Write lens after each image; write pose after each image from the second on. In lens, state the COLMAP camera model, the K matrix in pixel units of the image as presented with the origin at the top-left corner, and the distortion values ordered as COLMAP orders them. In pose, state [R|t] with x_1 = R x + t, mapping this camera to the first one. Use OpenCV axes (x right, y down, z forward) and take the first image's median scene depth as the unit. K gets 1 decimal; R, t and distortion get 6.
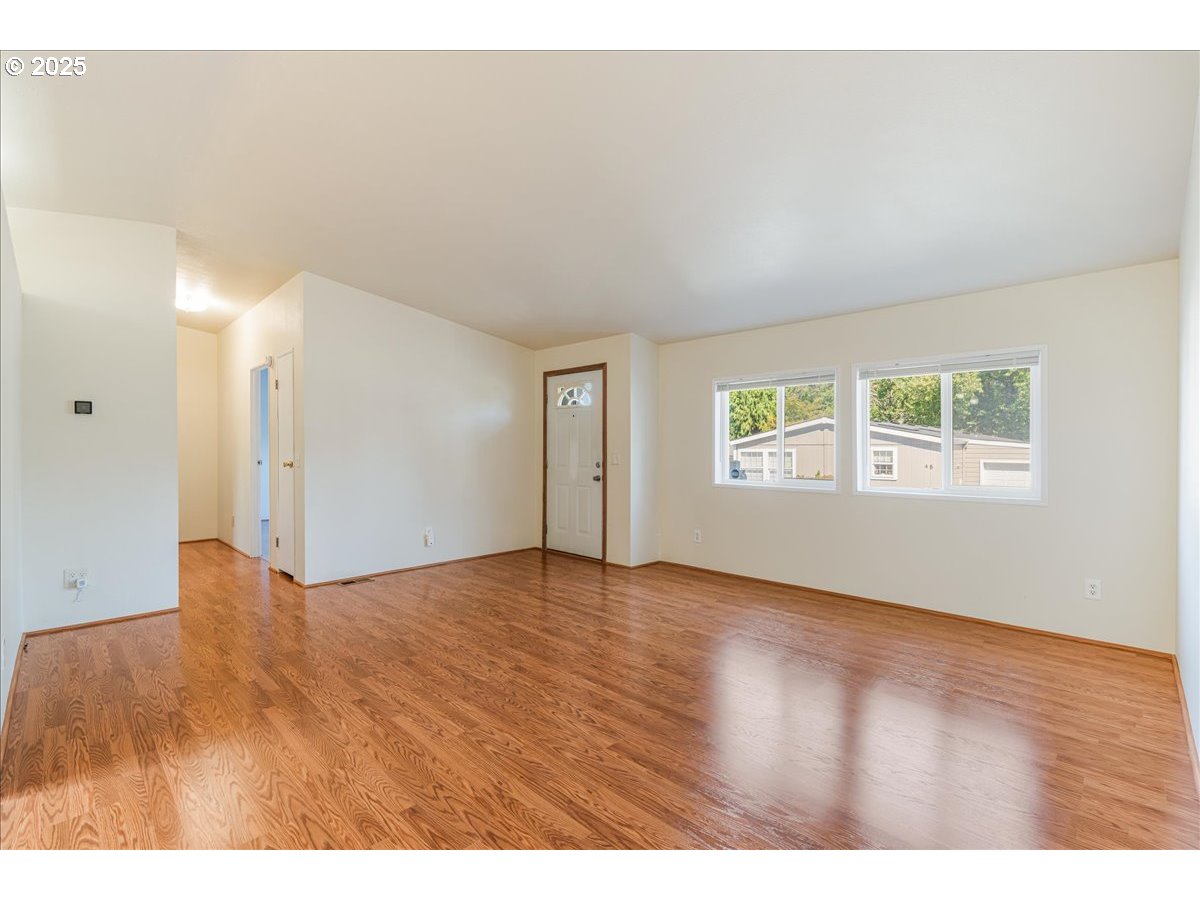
lens RADIAL K [[538.6, 0, 604.2], [0, 538.6, 448.4], [0, 0, 1]] dist [-0.001961, -0.000368]
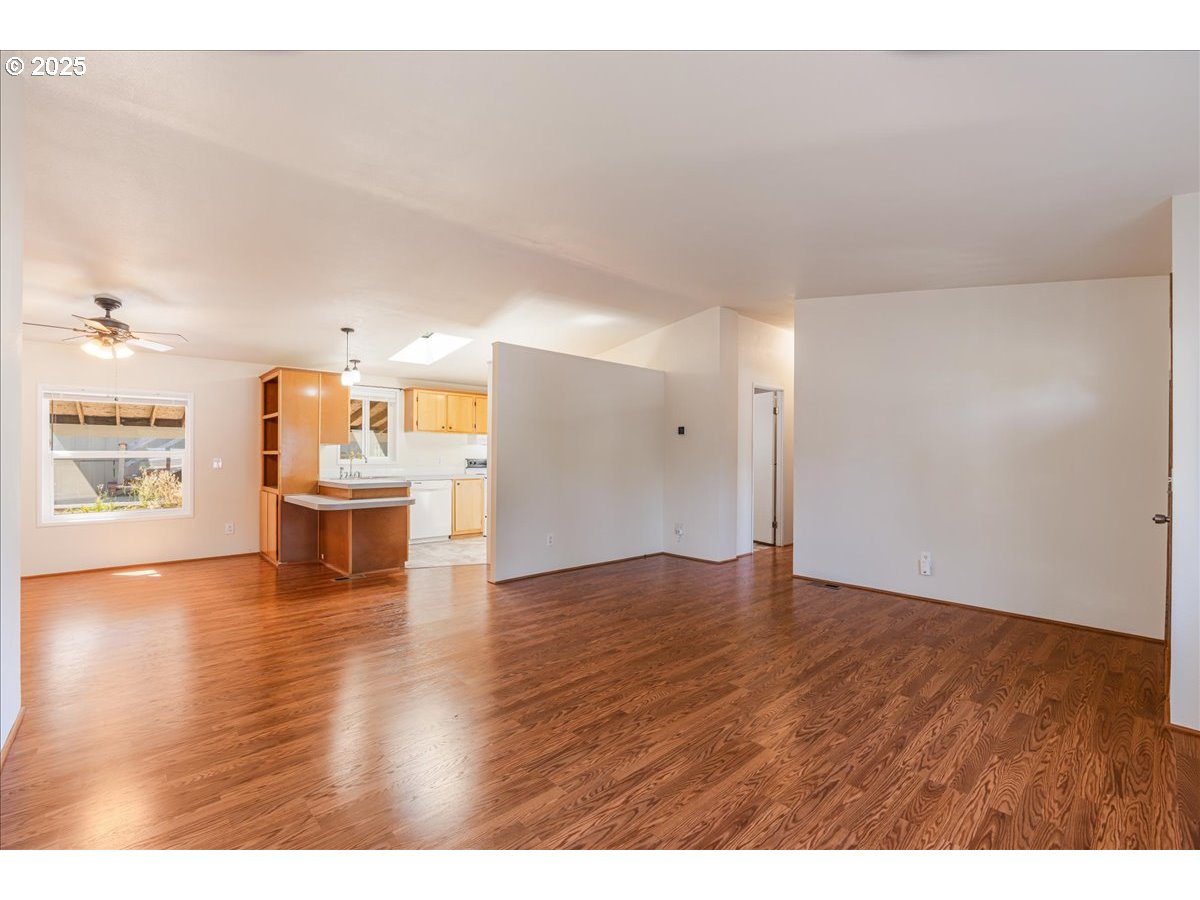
lens RADIAL K [[525.0, 0, 601.5], [0, 525.0, 461.2], [0, 0, 1]] dist [-0.000317, 0.000122]
pose [[-0.042592, 0.011302, -0.999029, 0.610749], [-0.002885, 0.999930, 0.011435, 0.000668], [0.999088, 0.003370, -0.042556, 0.673564]]
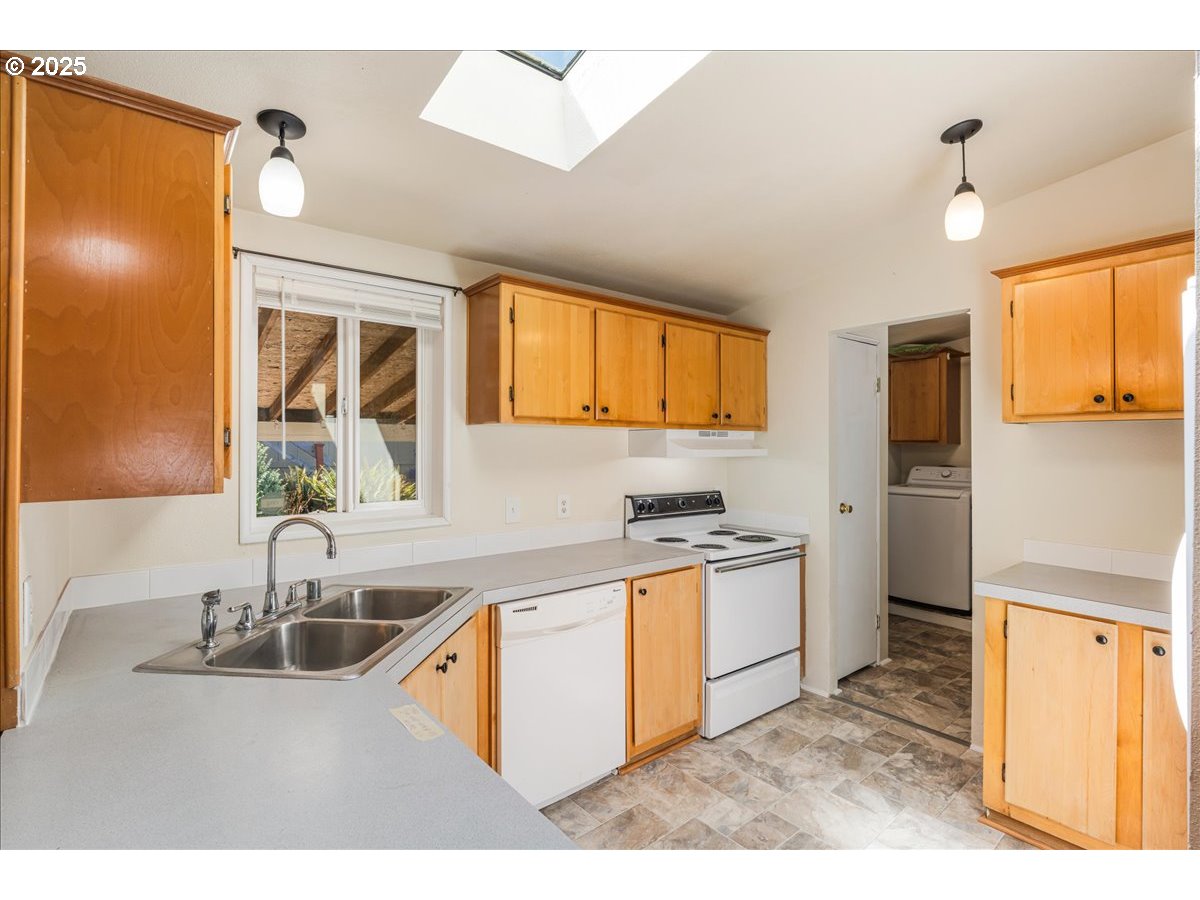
lens RADIAL K [[571.5, 0, 600.0], [0, 571.5, 450.0], [0, 0, 1]] dist [-0.004336, -0.000416]
pose [[-0.115838, 0.008780, -0.993229, -0.480676], [0.003581, 0.999958, 0.008422, -0.049514], [0.993262, -0.002581, -0.115865, 0.171147]]
